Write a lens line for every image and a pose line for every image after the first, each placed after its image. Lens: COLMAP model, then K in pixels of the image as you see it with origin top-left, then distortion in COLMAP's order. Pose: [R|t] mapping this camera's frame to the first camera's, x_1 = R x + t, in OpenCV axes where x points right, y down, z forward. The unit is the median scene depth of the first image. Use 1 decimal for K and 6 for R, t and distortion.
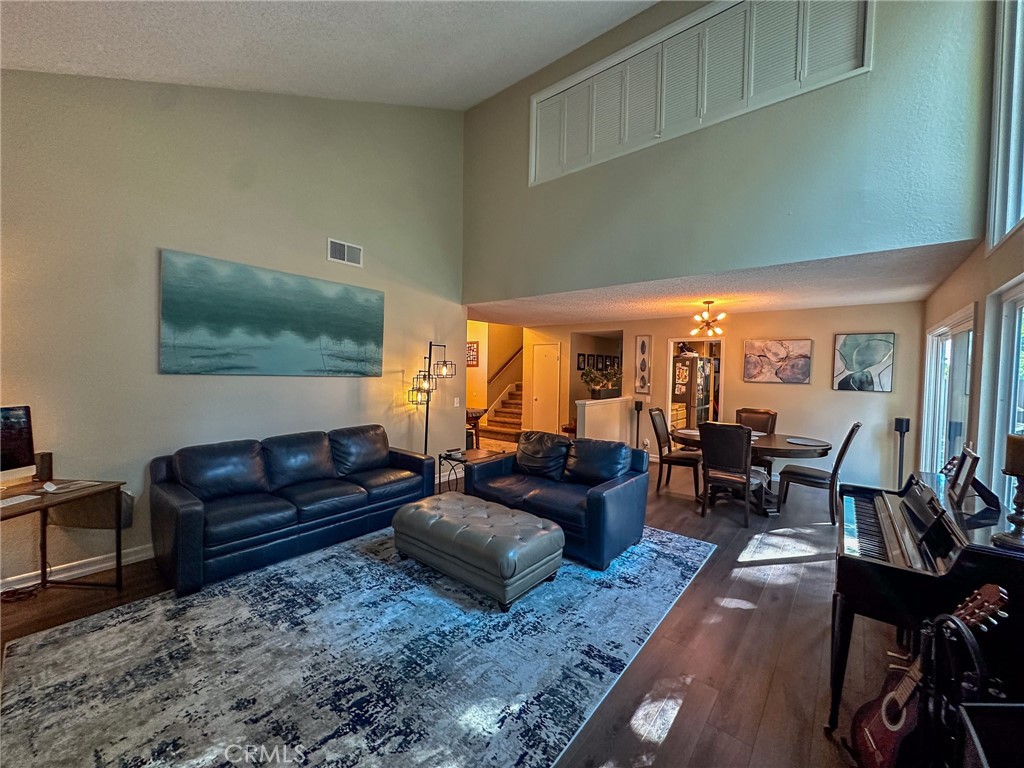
lens RADIAL K [[409.8, 0, 511.9], [0, 409.8, 381.3], [0, 0, 1]] dist [-0.003772, -0.000344]
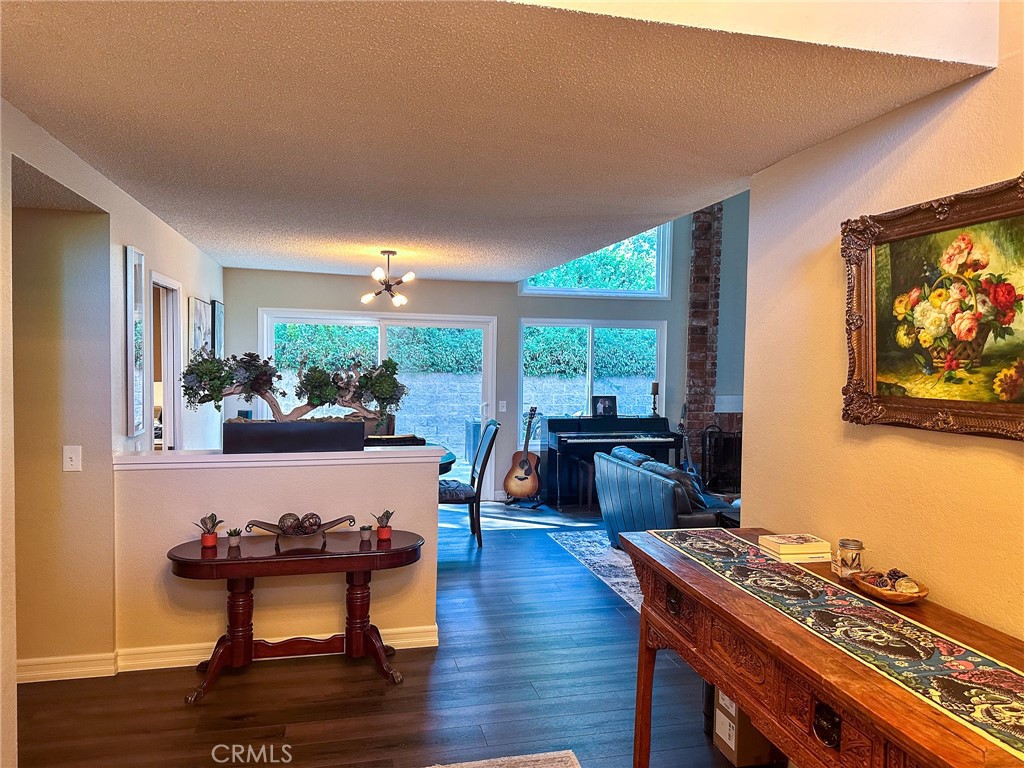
lens RADIAL K [[717.9, 0, 510.5], [0, 717.9, 385.1], [0, 0, 1]] dist [0.083086, -0.115062]
pose [[-0.801775, -0.052133, 0.595347, -0.488105], [-0.010674, 0.997278, 0.072954, -0.102278], [-0.597530, 0.052138, -0.800150, 2.512786]]
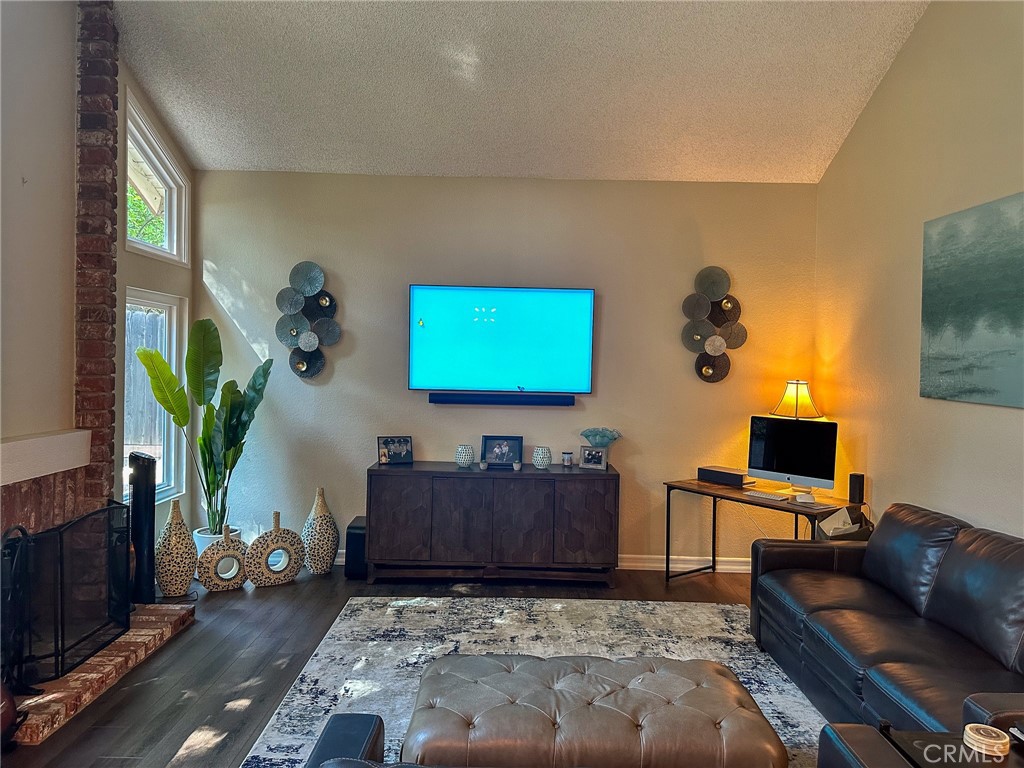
lens RADIAL K [[717.9, 0, 519.9], [0, 717.9, 378.3], [0, 0, 1]] dist [0.083086, -0.115062]
pose [[-0.764080, -0.018119, -0.644867, 0.446997], [-0.048642, 0.998378, 0.029582, -0.049554], [0.643285, 0.053970, -0.763723, 1.360676]]
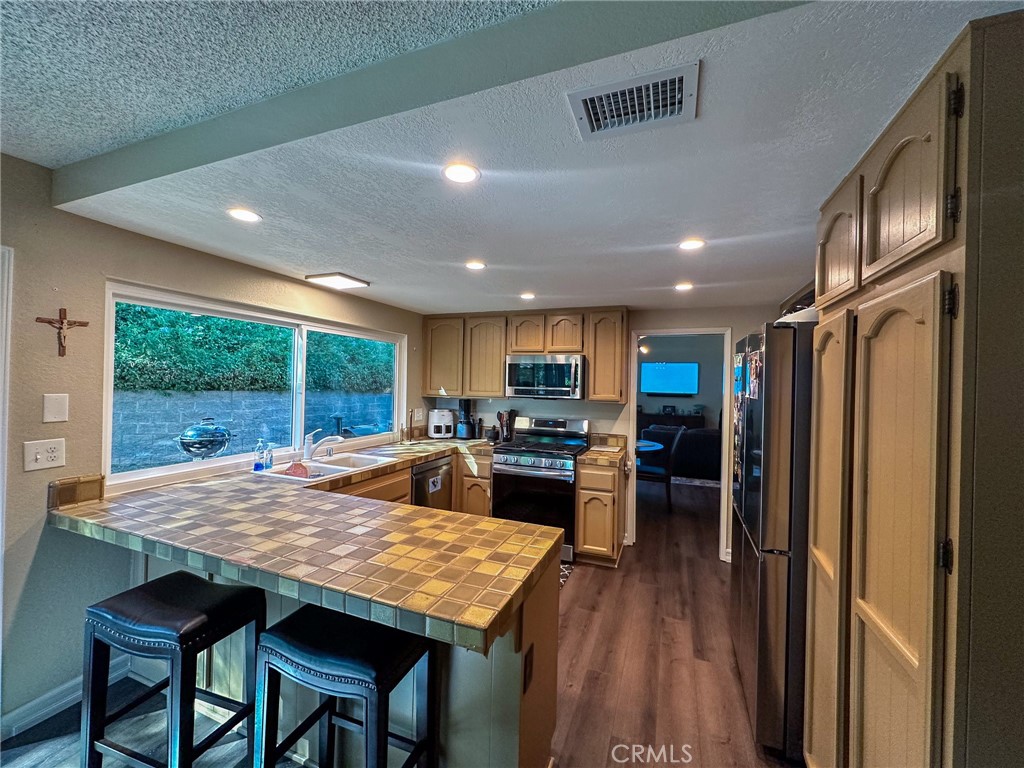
lens RADIAL K [[409.8, 0, 512.3], [0, 409.8, 382.7], [0, 0, 1]] dist [-0.003772, -0.000344]
pose [[-0.947830, -0.039888, -0.316272, 1.567034], [-0.047465, 0.998740, 0.016287, -0.047053], [0.315224, 0.030449, -0.948529, 2.695710]]
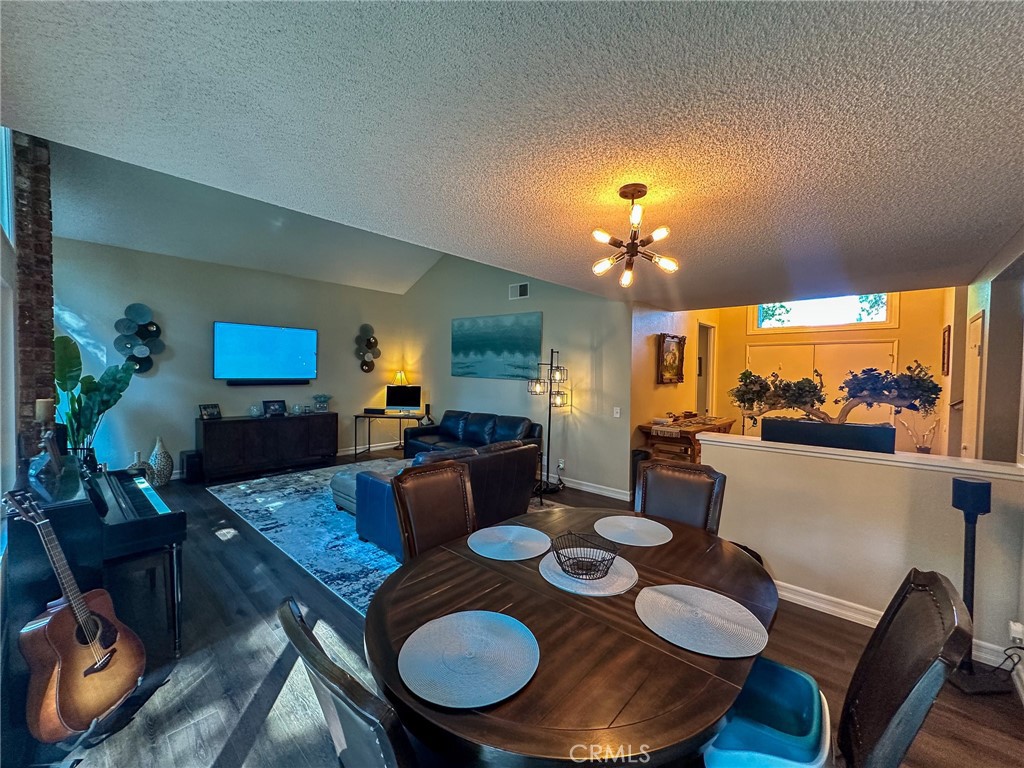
lens RADIAL K [[409.8, 0, 513.4], [0, 409.8, 383.0], [0, 0, 1]] dist [-0.003772, -0.000344]
pose [[-0.044488, 0.014904, -0.998899, 1.206475], [-0.041643, 0.998992, 0.016760, -0.028066], [0.998142, 0.042343, -0.043823, 1.284303]]
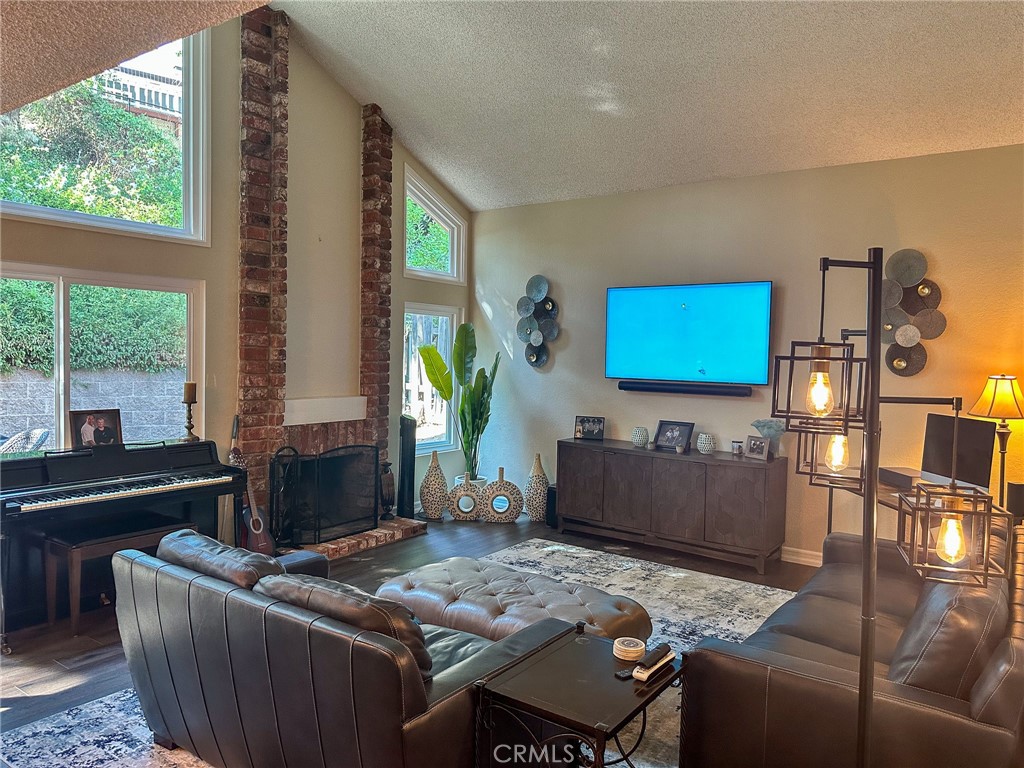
lens RADIAL K [[717.9, 0, 508.2], [0, 717.9, 388.2], [0, 0, 1]] dist [0.083086, -0.115062]
pose [[-0.996847, -0.036748, -0.070324, 0.001576], [-0.041890, 0.996446, 0.073086, -0.063893], [0.067389, 0.075802, -0.994843, 1.816132]]
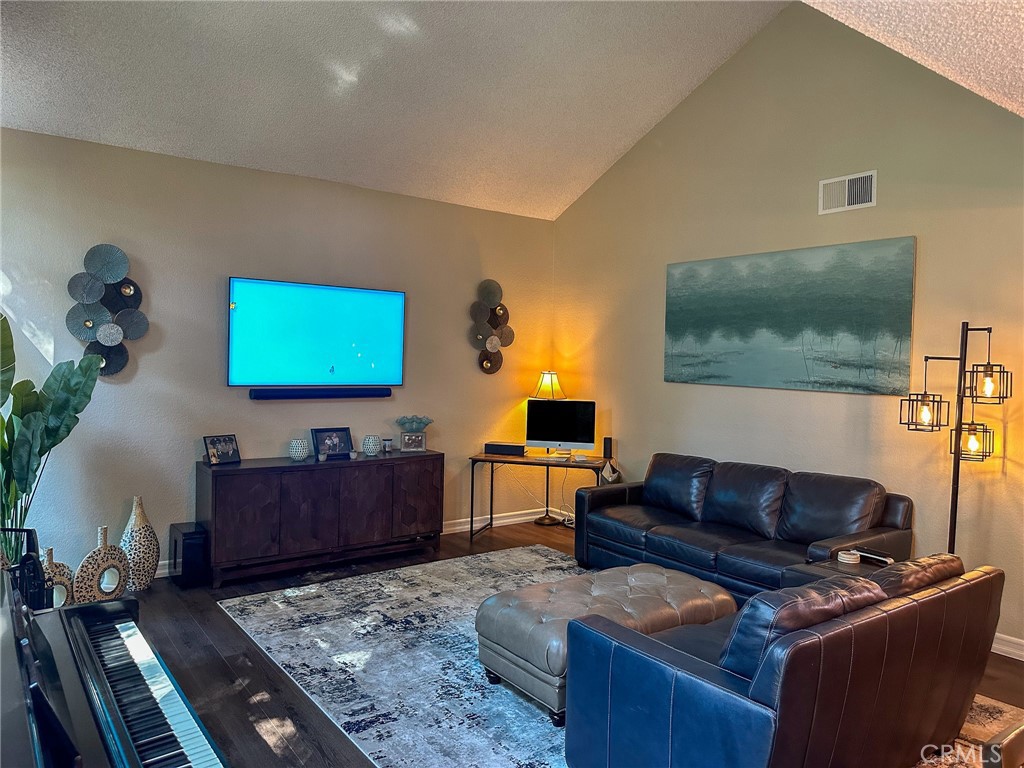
lens RADIAL K [[717.9, 0, 519.3], [0, 717.9, 377.9], [0, 0, 1]] dist [0.083086, -0.115062]
pose [[-0.245083, 0.001364, -0.969501, 0.950252], [-0.045025, 0.998904, 0.012787, -0.031775], [0.968456, 0.046786, -0.244753, 0.977192]]
